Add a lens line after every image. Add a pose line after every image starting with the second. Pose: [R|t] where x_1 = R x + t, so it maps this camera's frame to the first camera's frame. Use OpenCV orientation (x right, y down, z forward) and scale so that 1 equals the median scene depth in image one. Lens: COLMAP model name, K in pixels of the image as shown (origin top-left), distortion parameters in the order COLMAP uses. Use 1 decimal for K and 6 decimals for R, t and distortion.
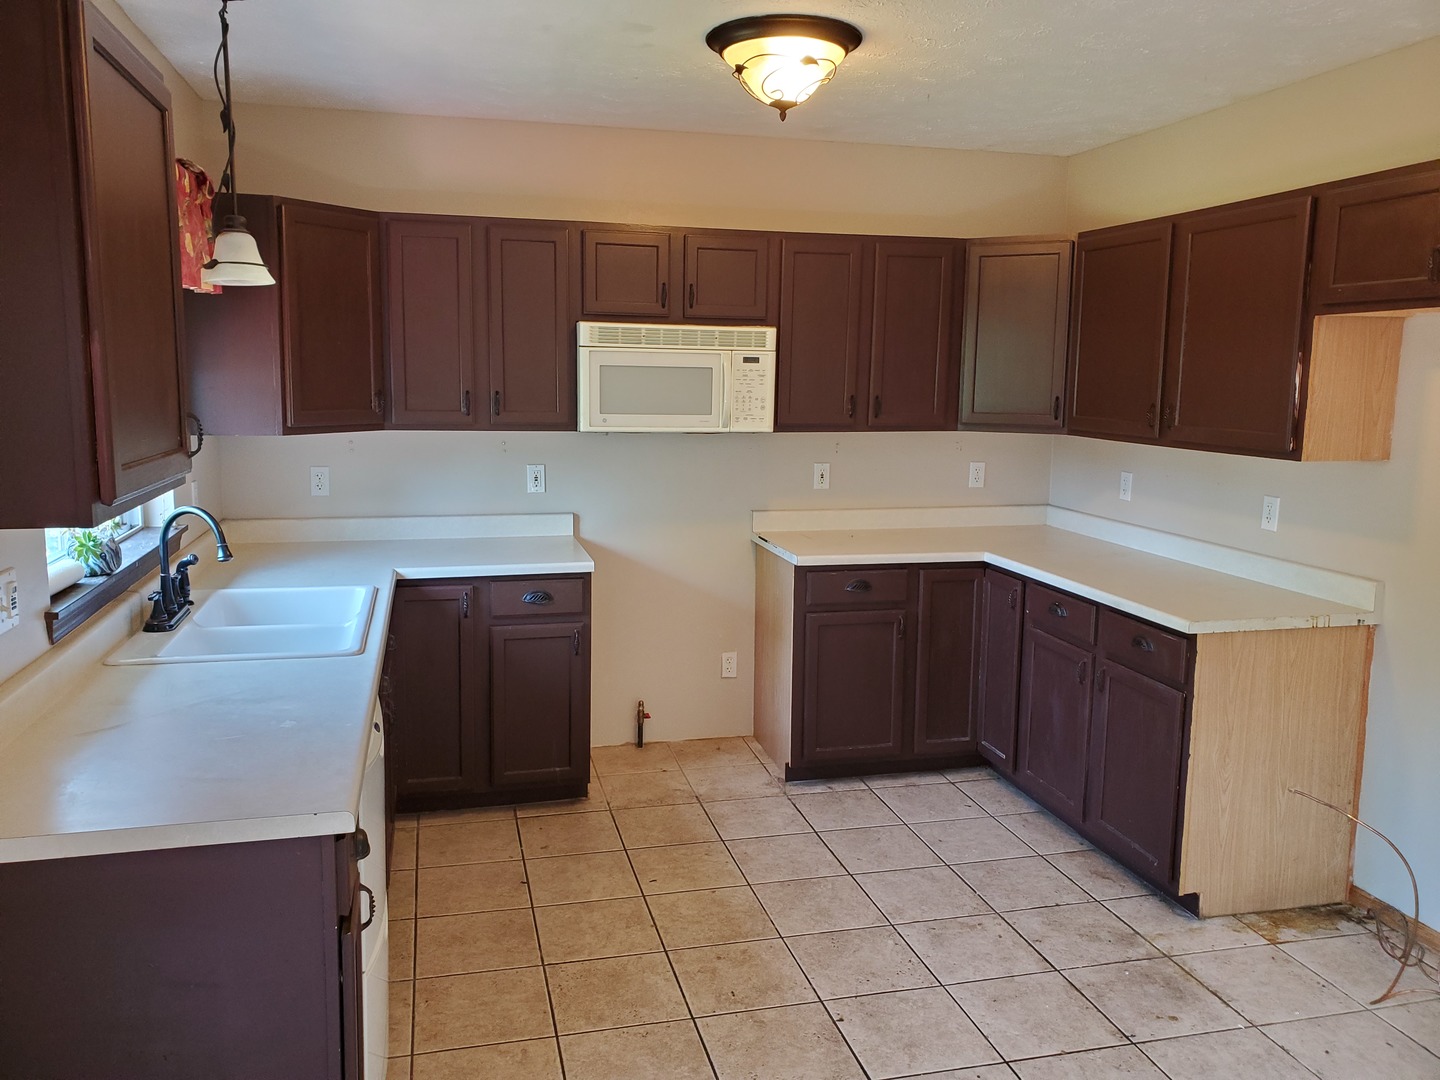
lens RADIAL K [[1124.2, 0, 716.6], [0, 1124.2, 530.9], [0, 0, 1]] dist [0.034951, -0.017916]
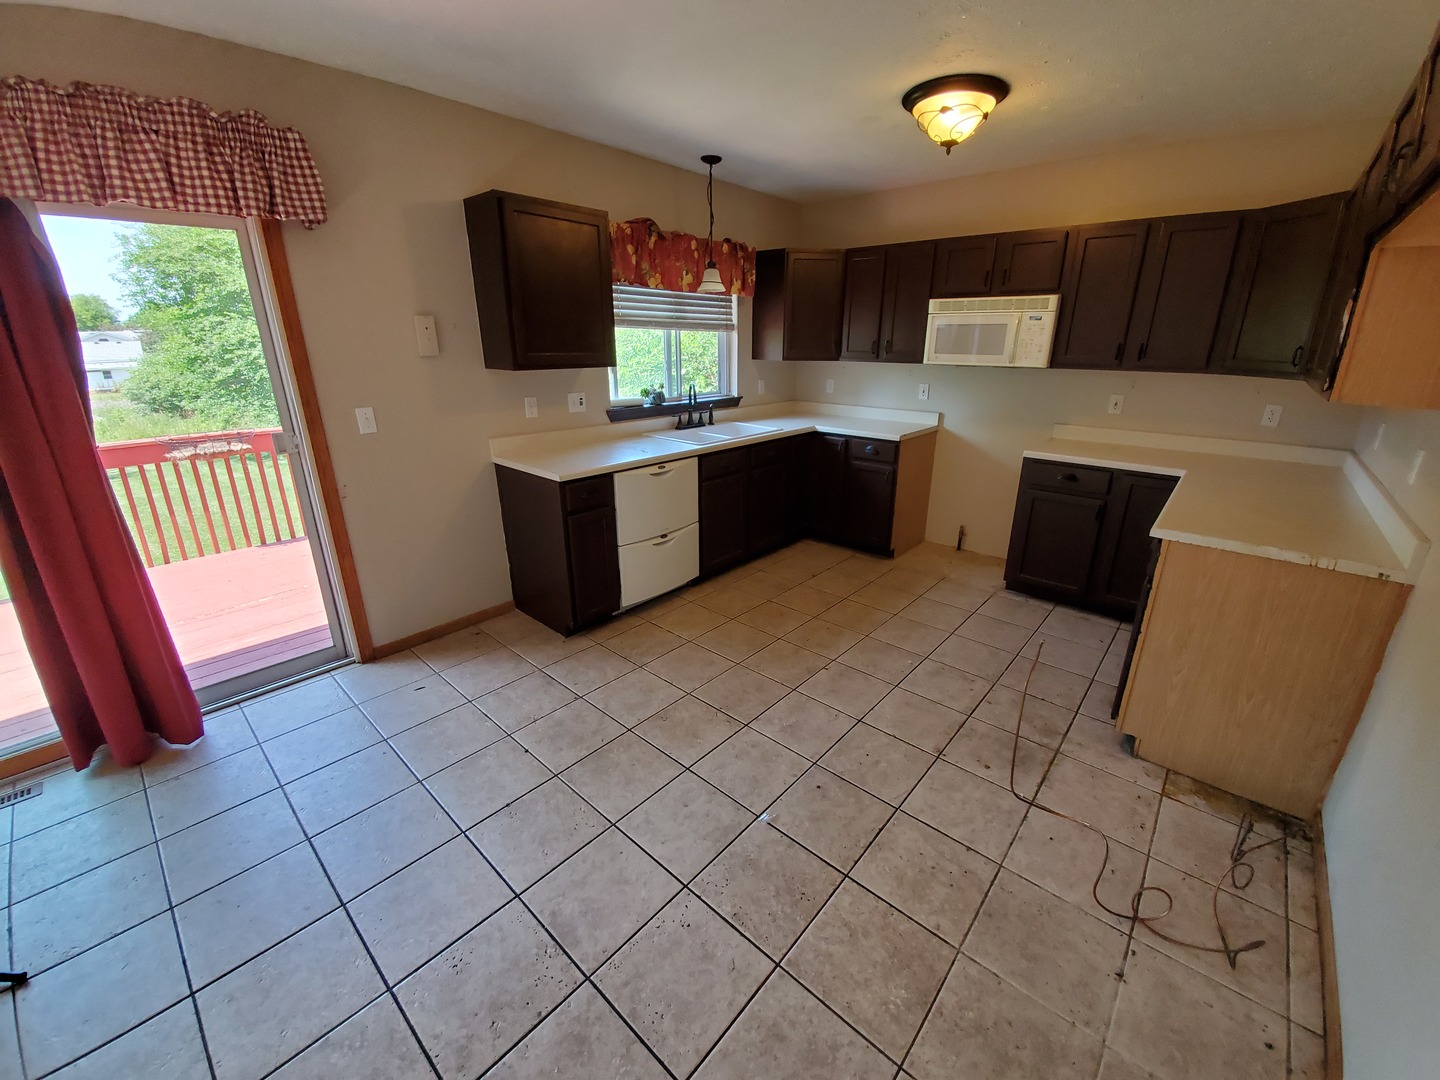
lens RADIAL K [[571.2, 0, 714.1], [0, 571.2, 532.1], [0, 0, 1]] dist [-0.026121, -0.001051]
pose [[0.548021, 0.254741, -0.796731, 0.526242], [-0.111234, 0.966232, 0.232426, -0.001520], [0.829036, -0.038751, 0.557851, 0.218343]]
